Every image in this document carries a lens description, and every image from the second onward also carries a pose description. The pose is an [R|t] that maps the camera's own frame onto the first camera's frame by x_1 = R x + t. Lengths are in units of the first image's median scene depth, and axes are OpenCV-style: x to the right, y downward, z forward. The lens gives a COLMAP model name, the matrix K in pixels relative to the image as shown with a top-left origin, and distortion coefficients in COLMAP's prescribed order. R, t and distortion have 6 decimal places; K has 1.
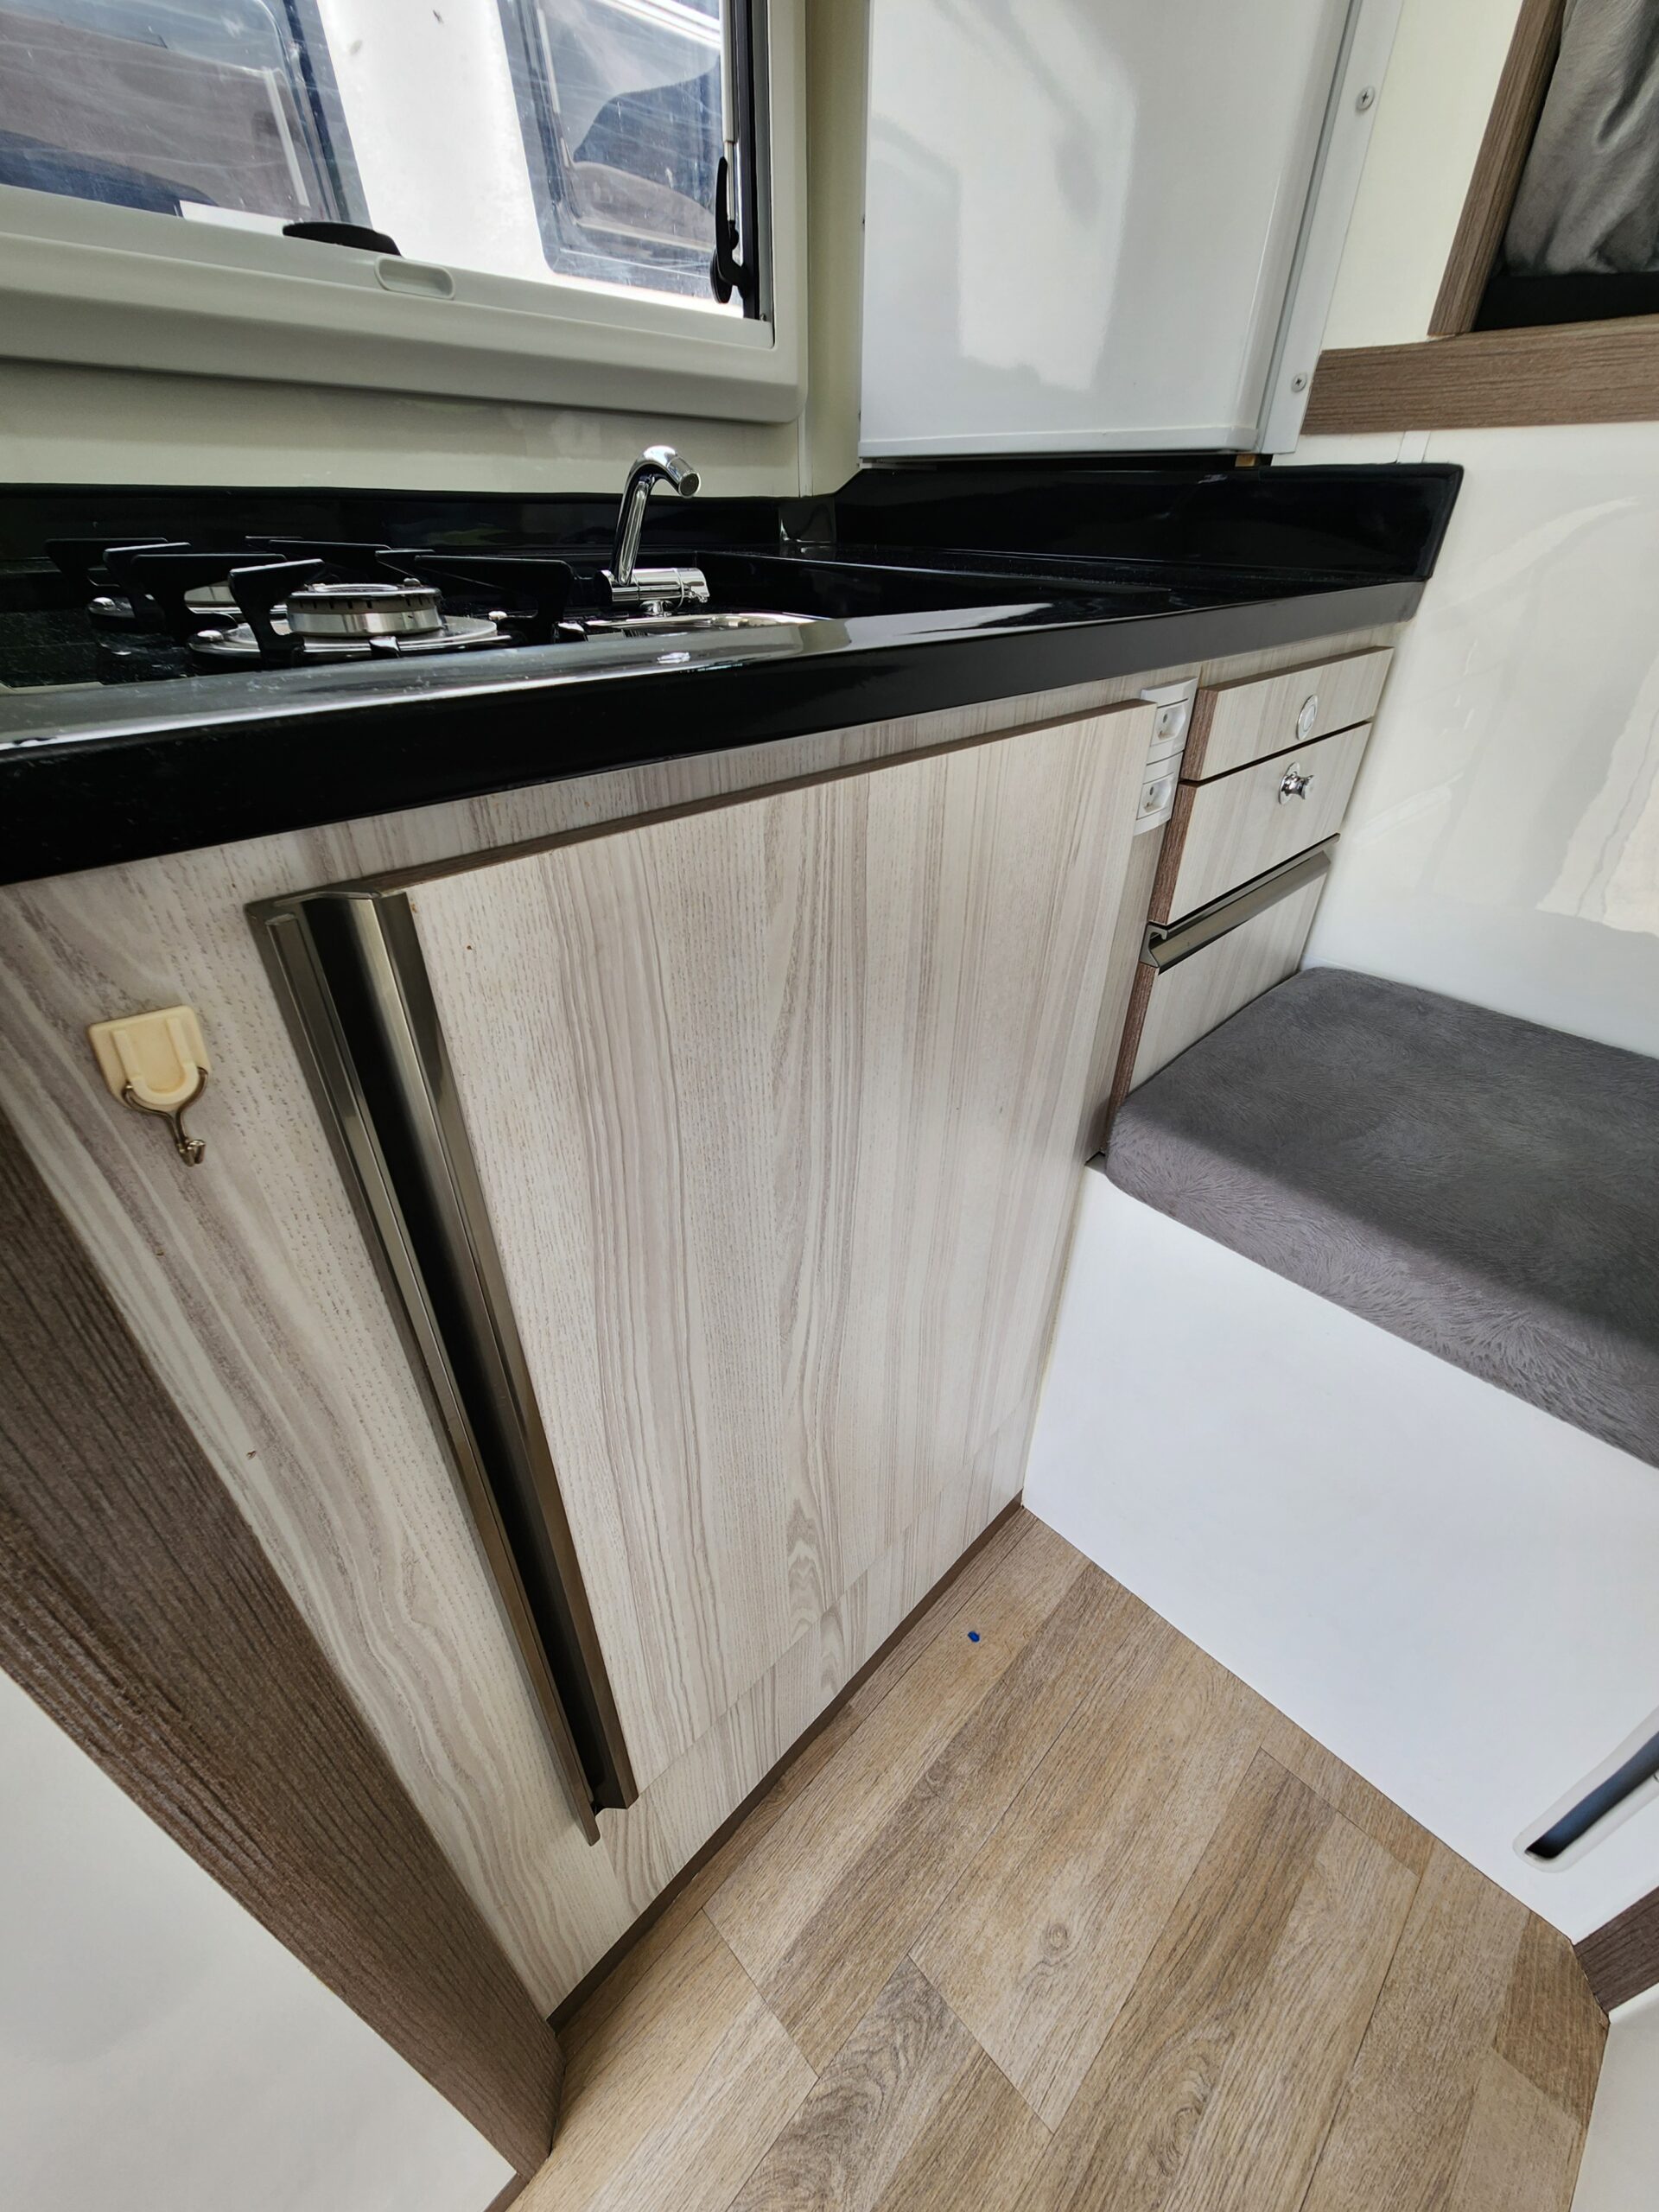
lens RADIAL K [[902.4, 0, 838.9], [0, 902.4, 1102.2], [0, 0, 1]] dist [0.000675, -0.001819]
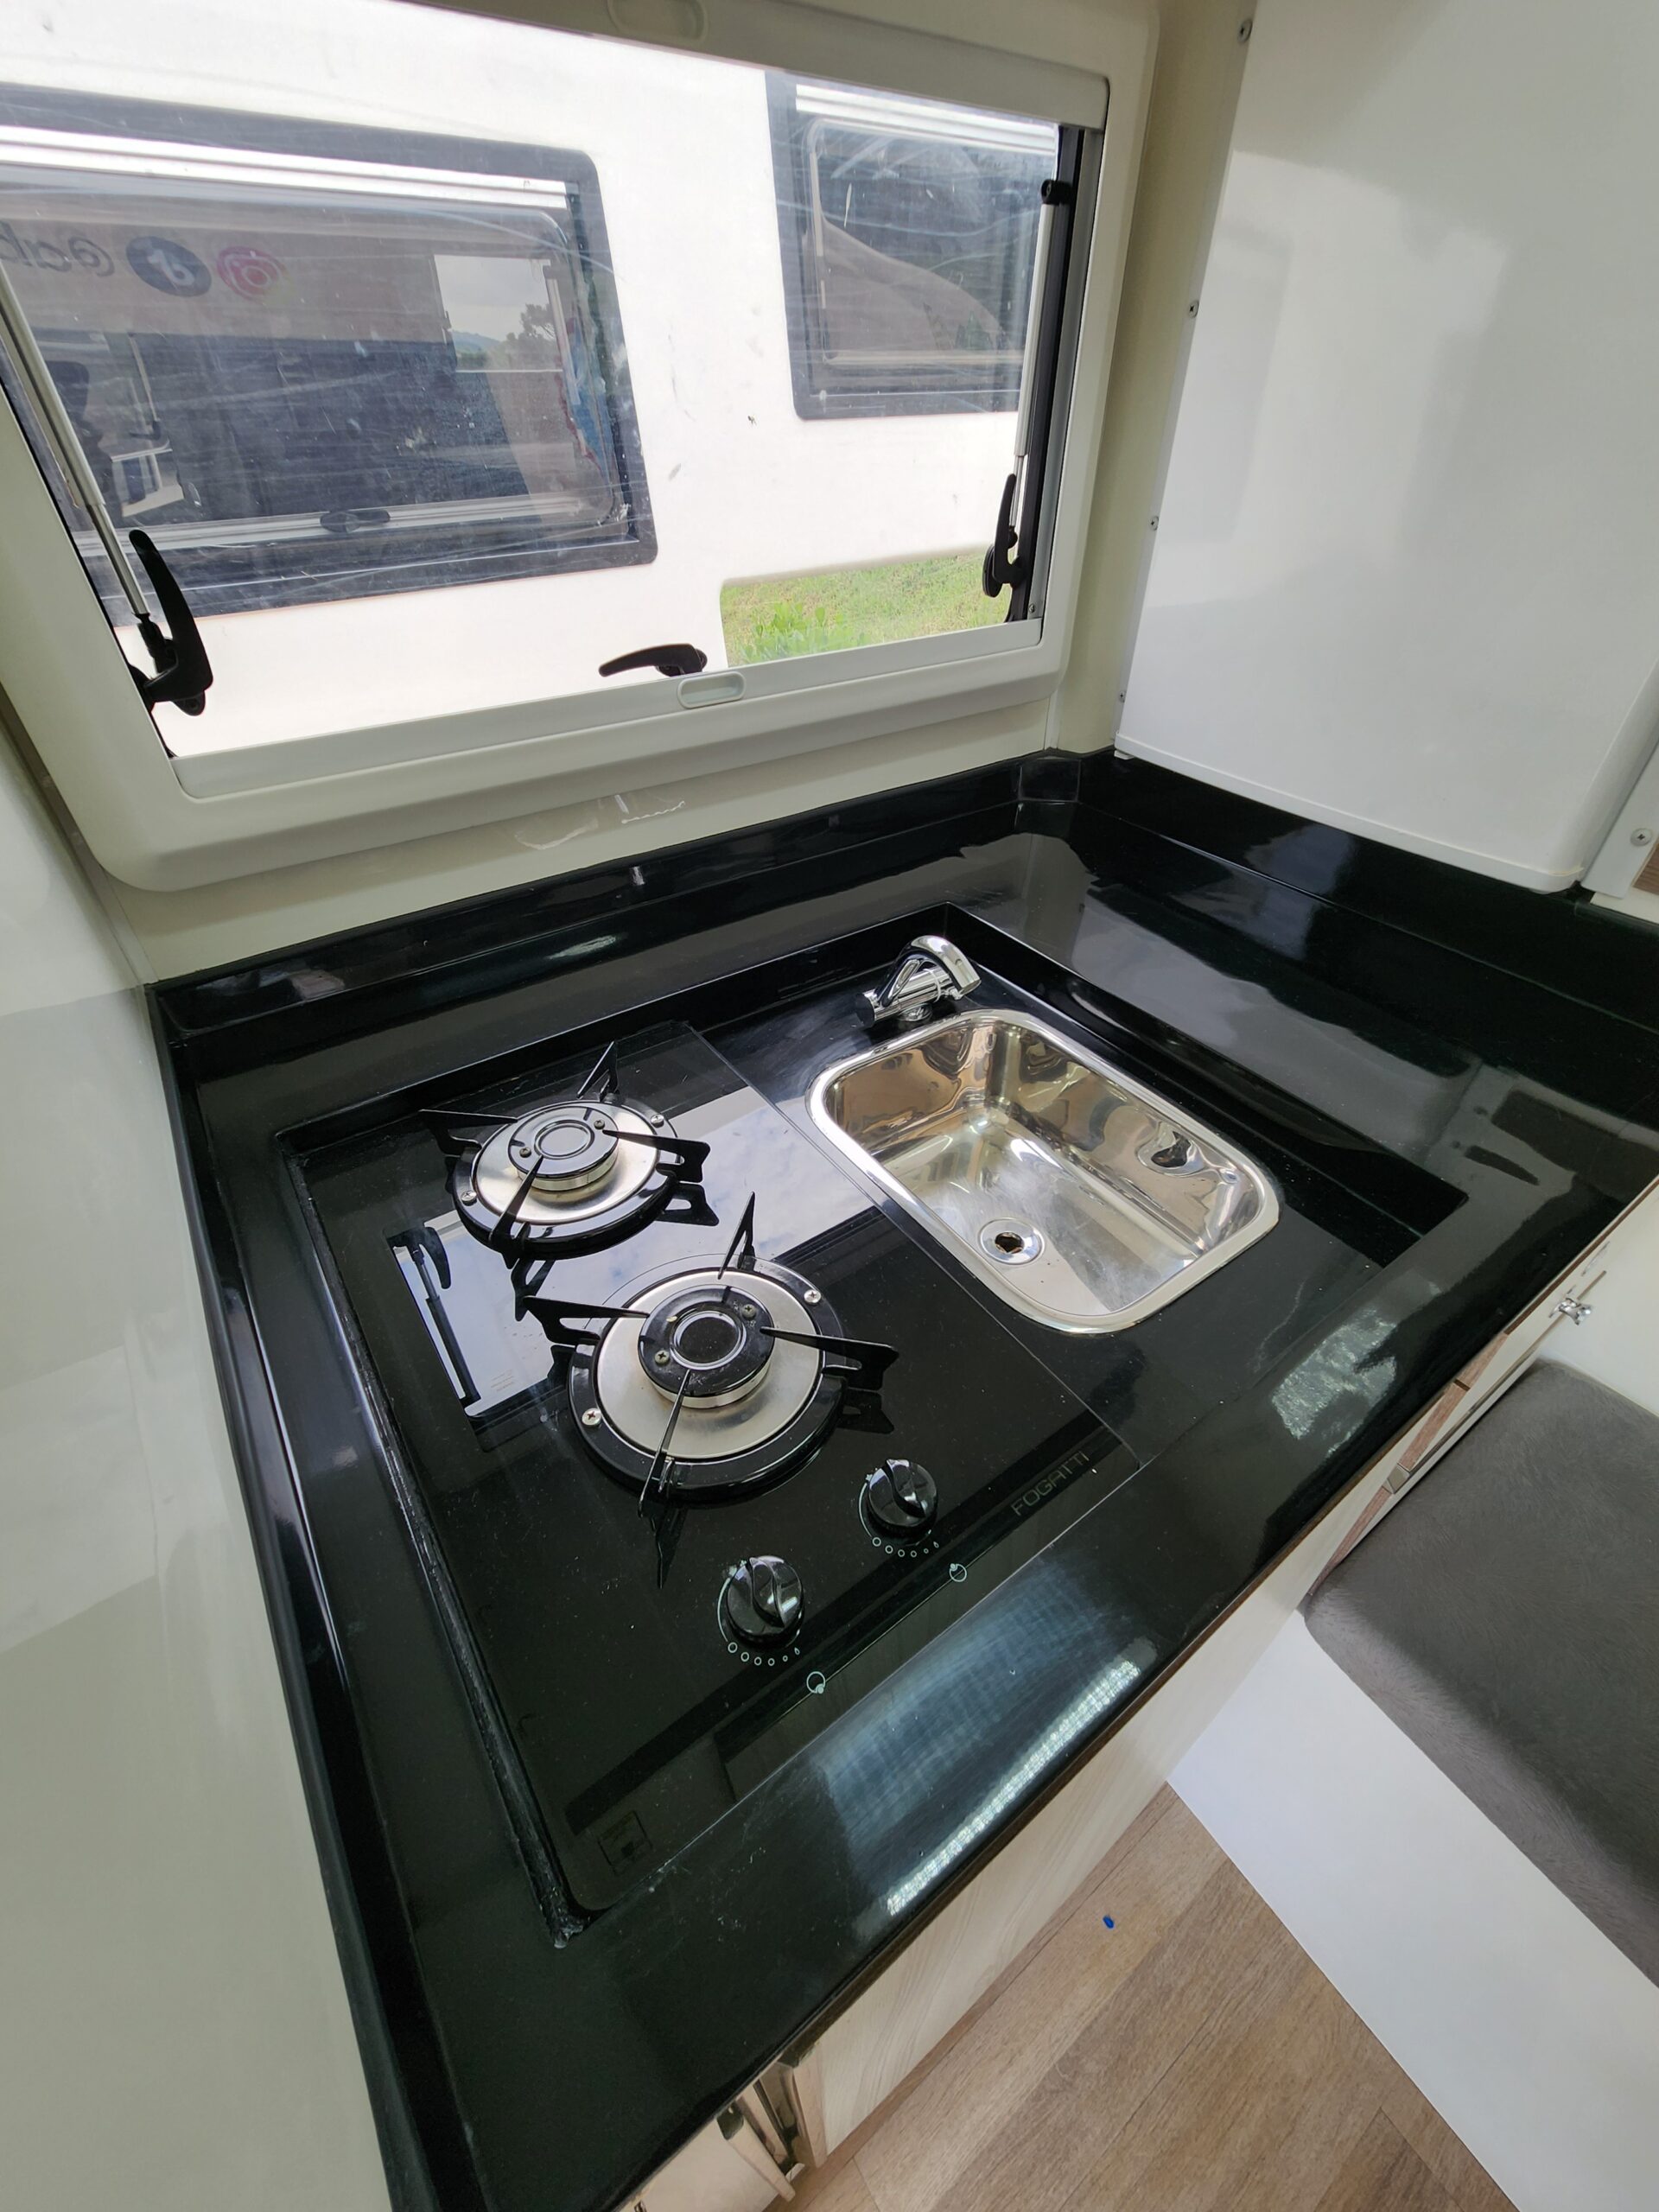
lens RADIAL K [[902.4, 0, 838.9], [0, 902.4, 1102.2], [0, 0, 1]] dist [0.000675, -0.001819]
pose [[0.985554, 0.095302, -0.140000, -0.127736], [-0.083123, 0.992429, 0.090415, -0.520562], [0.147557, -0.077471, 0.986015, -0.038432]]
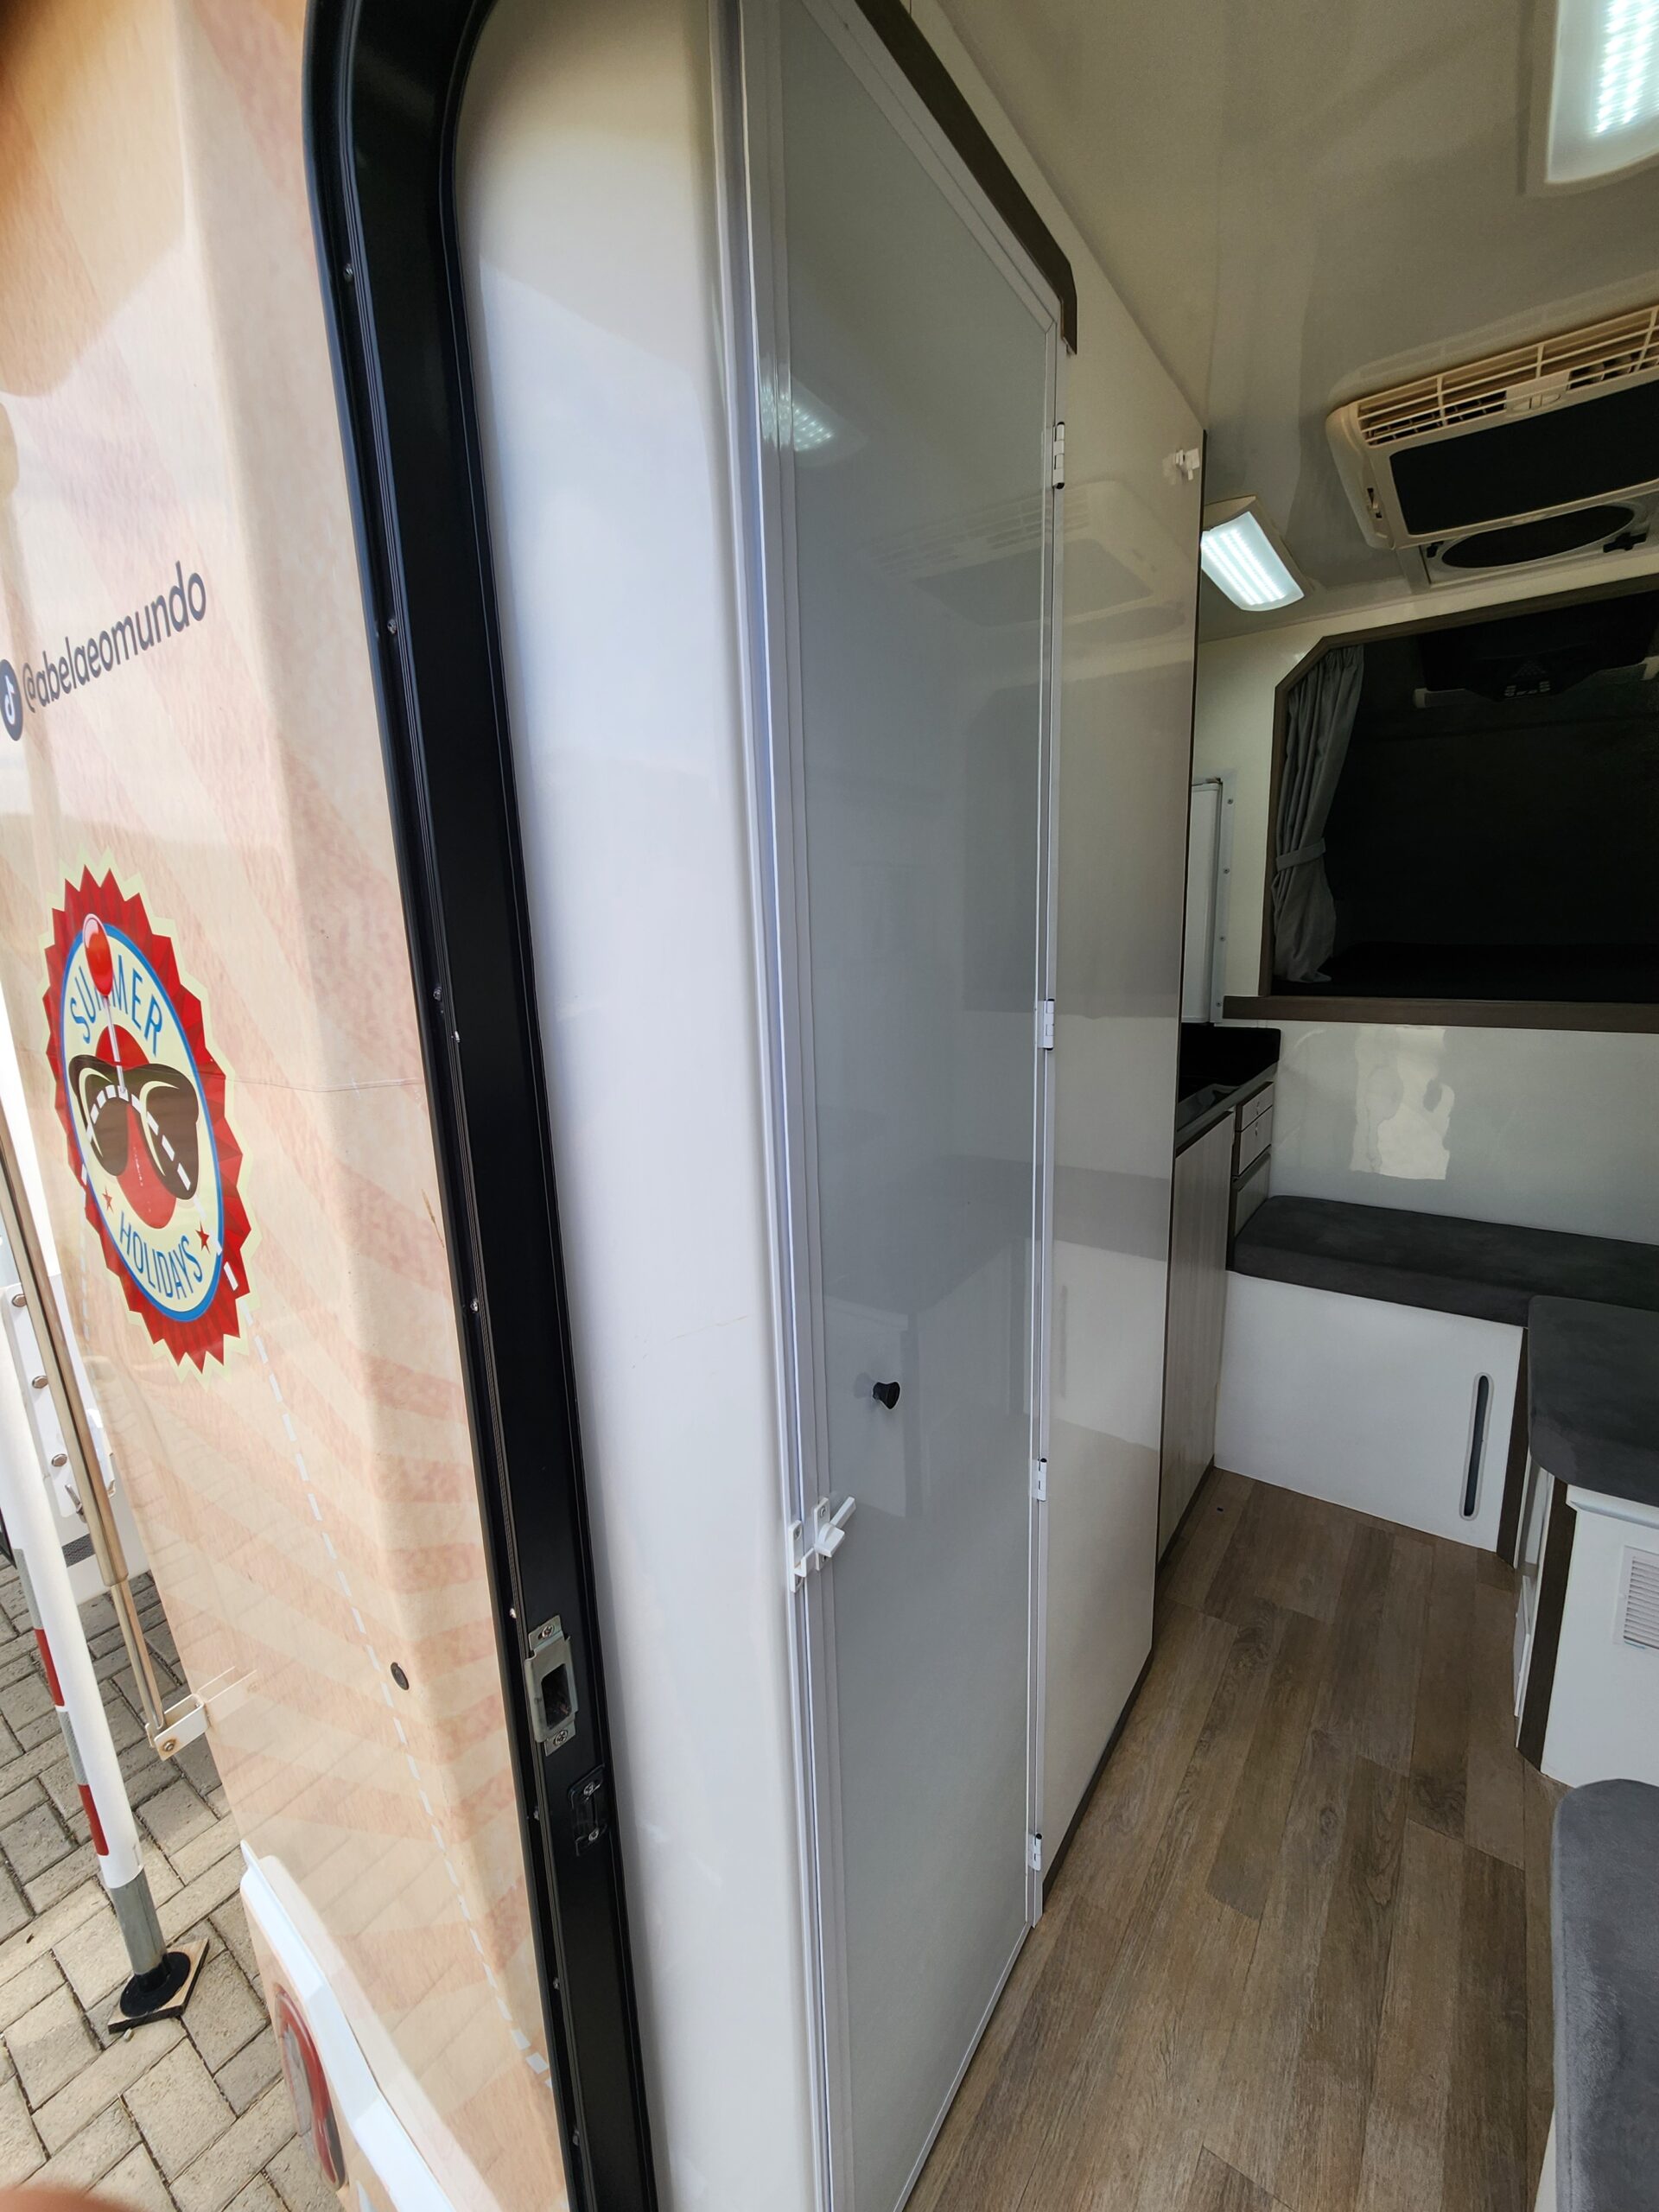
lens RADIAL K [[902.4, 0, 838.9], [0, 902.4, 1102.2], [0, 0, 1]] dist [0.000675, -0.001819]
pose [[0.986980, -0.072068, 0.143794, -1.142244], [0.120786, 0.922451, -0.366736, 0.436404], [-0.106213, 0.379329, 0.919145, -1.442257]]
